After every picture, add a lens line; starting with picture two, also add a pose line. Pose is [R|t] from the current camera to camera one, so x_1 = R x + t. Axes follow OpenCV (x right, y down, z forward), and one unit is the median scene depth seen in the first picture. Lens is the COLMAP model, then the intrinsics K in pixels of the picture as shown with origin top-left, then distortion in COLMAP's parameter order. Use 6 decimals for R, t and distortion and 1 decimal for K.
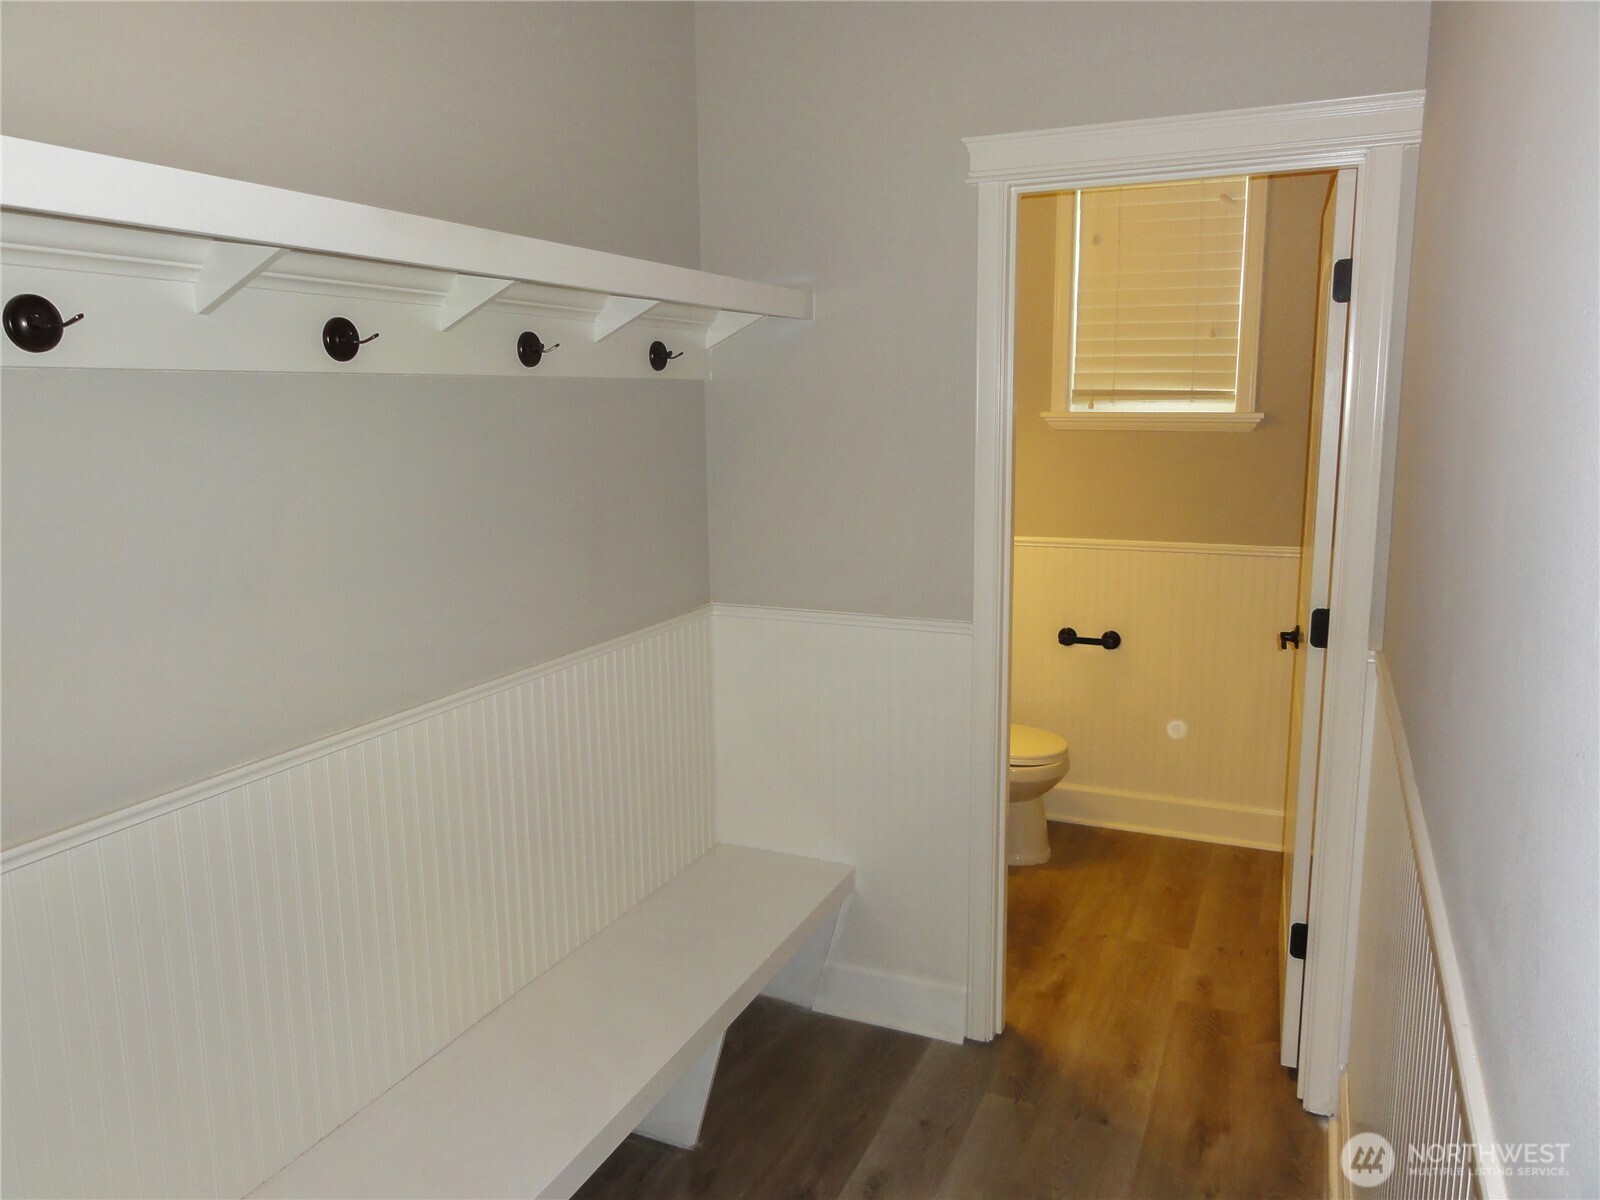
lens RADIAL K [[1157.6, 0, 800.0], [0, 1157.6, 600.0], [0, 0, 1]] dist [0.005599, -0.003321]
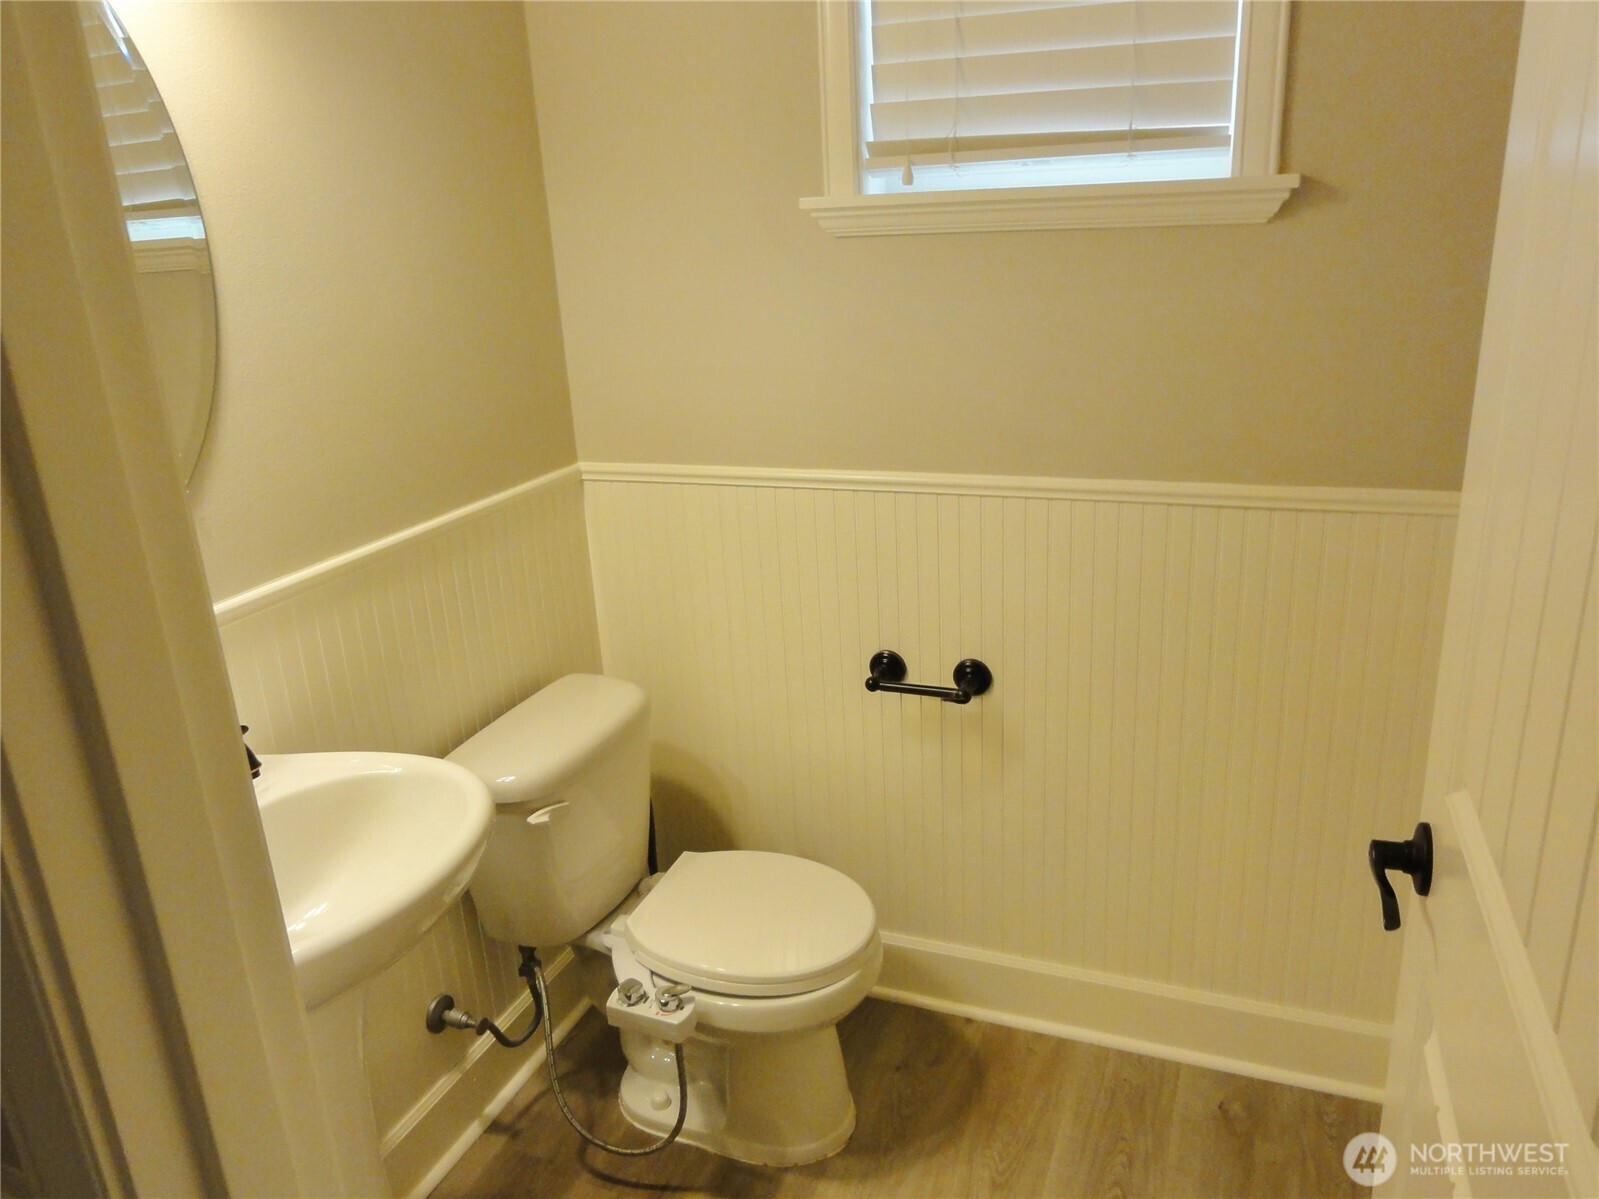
lens RADIAL K [[1156.9, 0, 799.5], [0, 1156.9, 599.5], [0, 0, 1]] dist [0.005599, -0.003321]
pose [[0.998786, -0.048231, 0.010056, 0.196821], [0.046228, 0.988014, 0.147282, -0.074755], [-0.017039, -0.146638, 0.989043, 0.535967]]
